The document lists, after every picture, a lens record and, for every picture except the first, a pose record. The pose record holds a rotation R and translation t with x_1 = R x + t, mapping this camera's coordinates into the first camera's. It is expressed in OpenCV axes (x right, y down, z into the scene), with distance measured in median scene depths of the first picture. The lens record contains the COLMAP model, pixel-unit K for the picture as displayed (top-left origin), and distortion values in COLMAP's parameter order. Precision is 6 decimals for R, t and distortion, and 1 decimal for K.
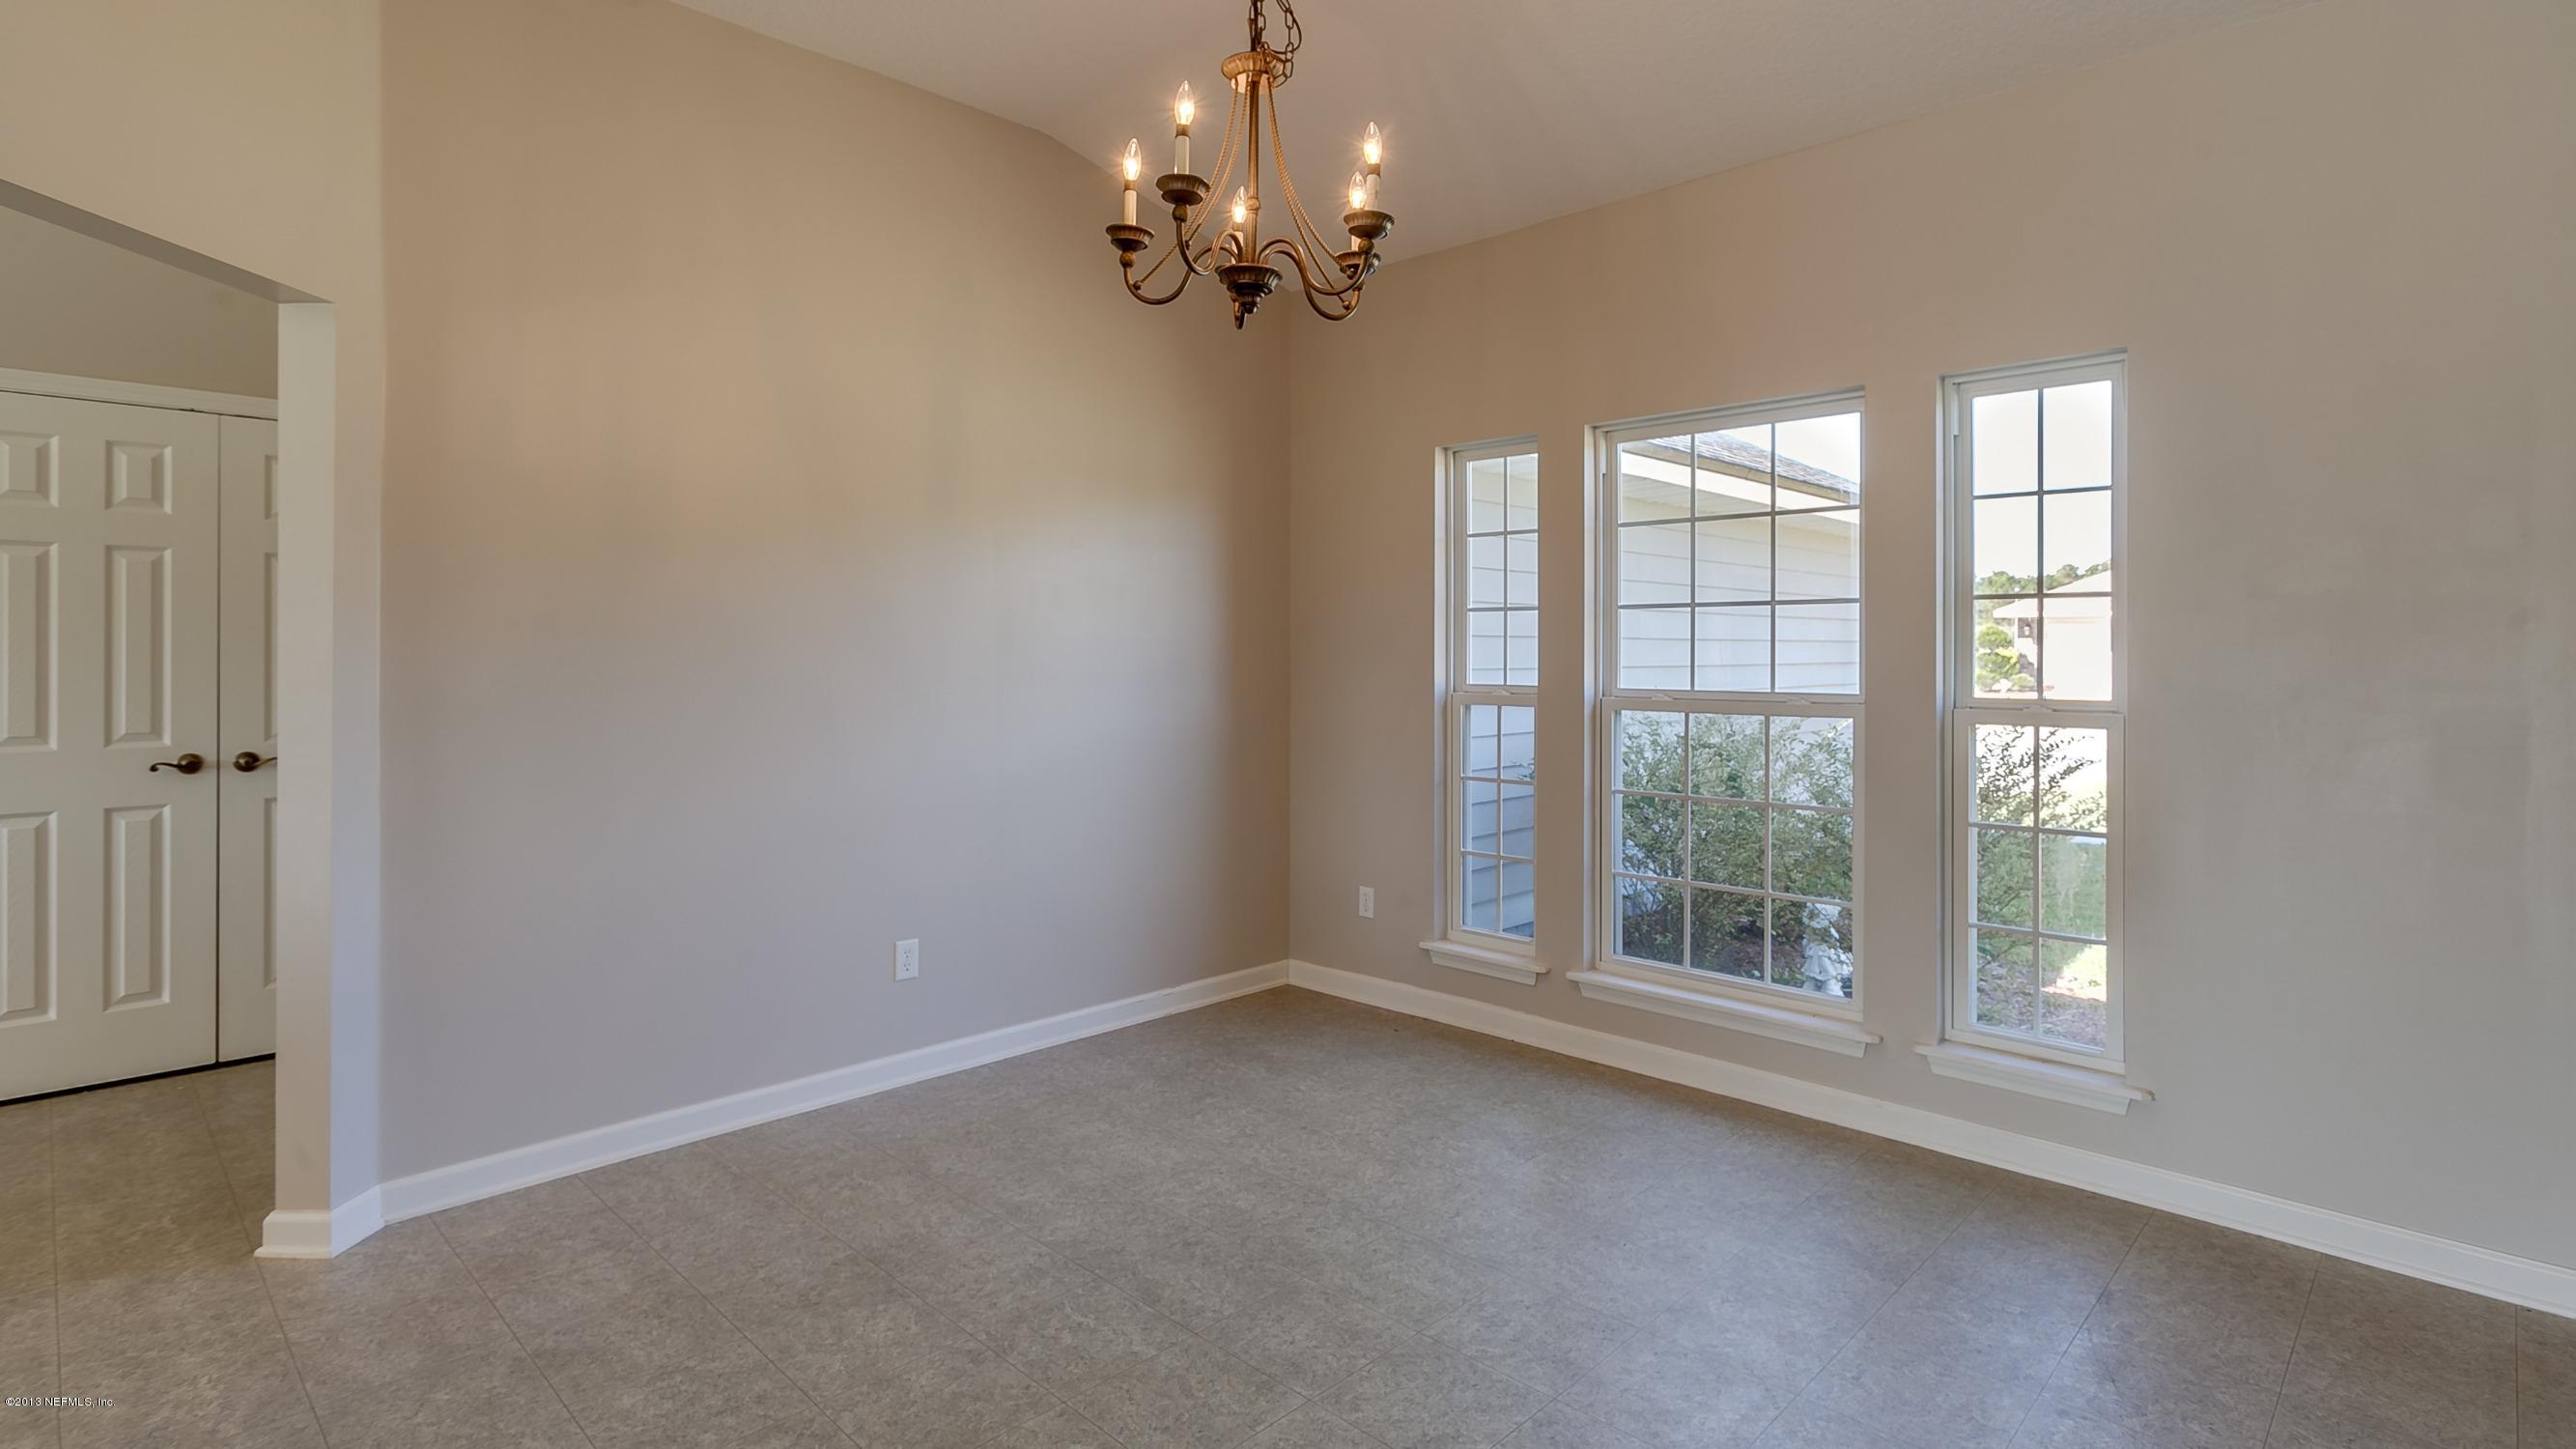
lens RADIAL K [[1264.7, 0, 1267.7], [0, 1264.7, 644.6], [0, 0, 1]] dist [0.010276, 0.000913]
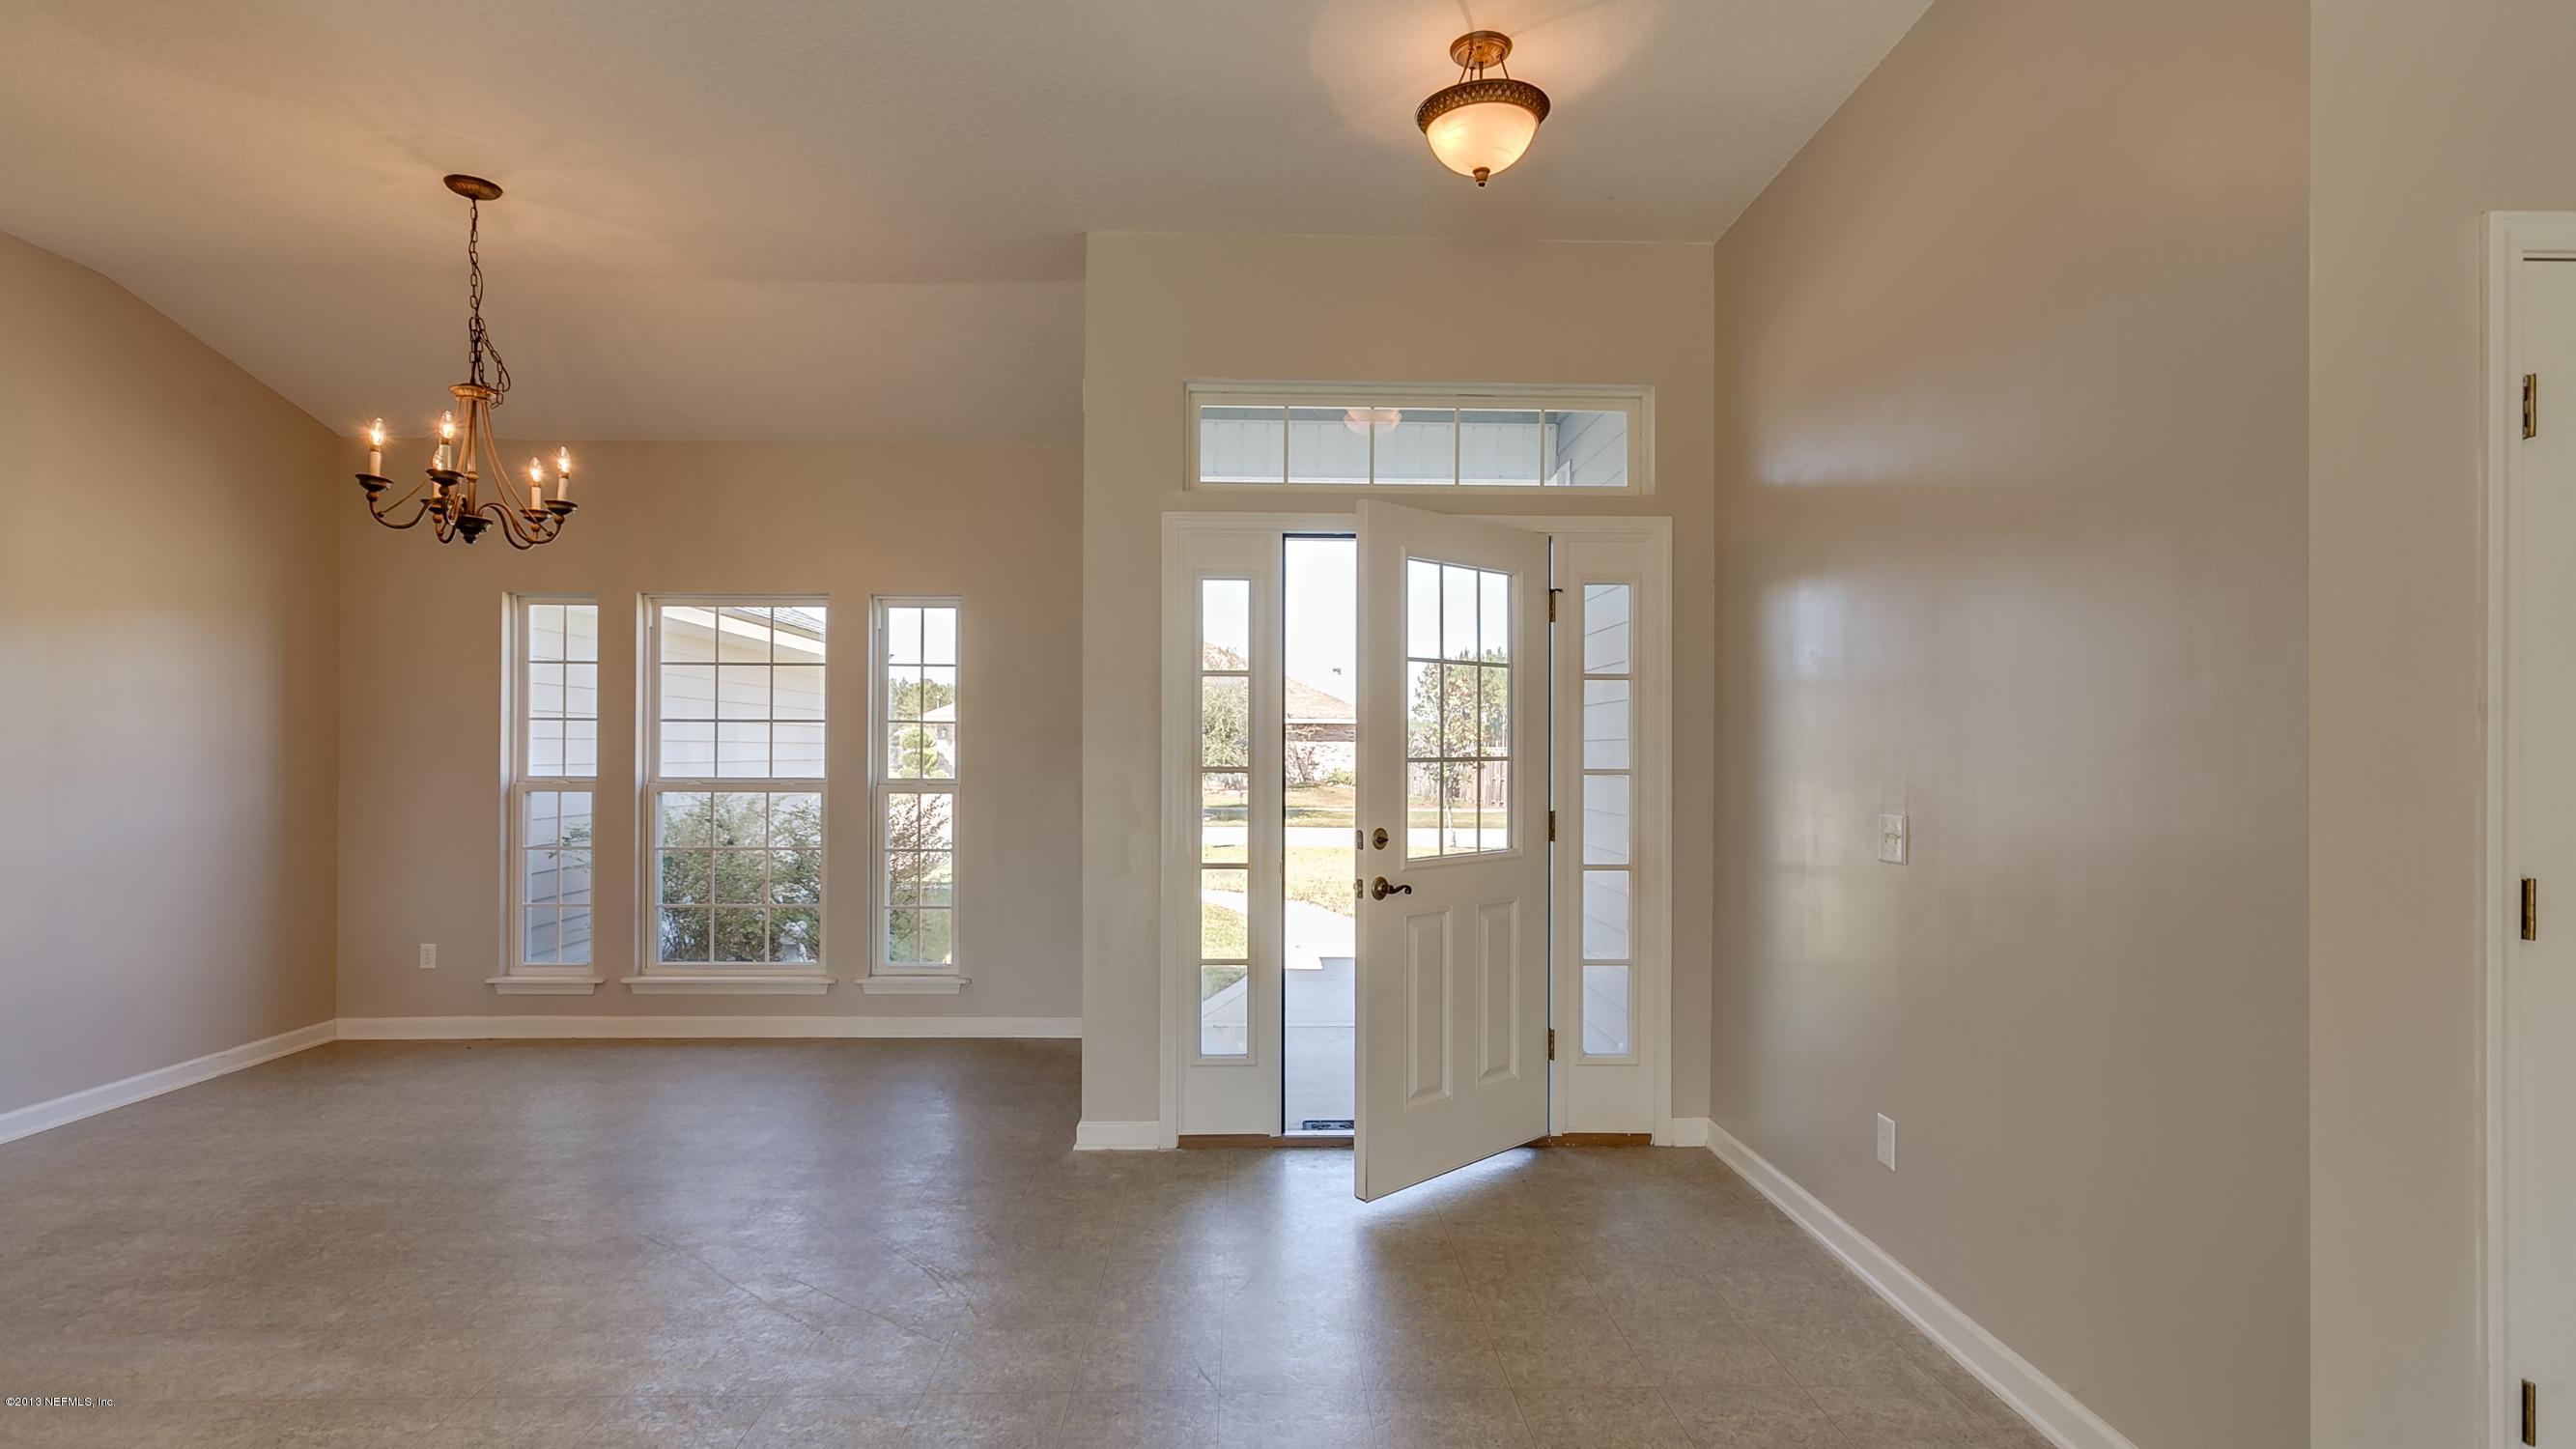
lens RADIAL K [[1202.5, 0, 1314.4], [0, 1202.5, 757.1], [0, 0, 1]] dist [-0.000792, -0.000612]
pose [[0.666610, -0.001564, 0.745405, -0.244677], [-0.008266, 0.999921, 0.009491, -0.007020], [-0.745361, -0.012488, 0.666544, -0.461109]]
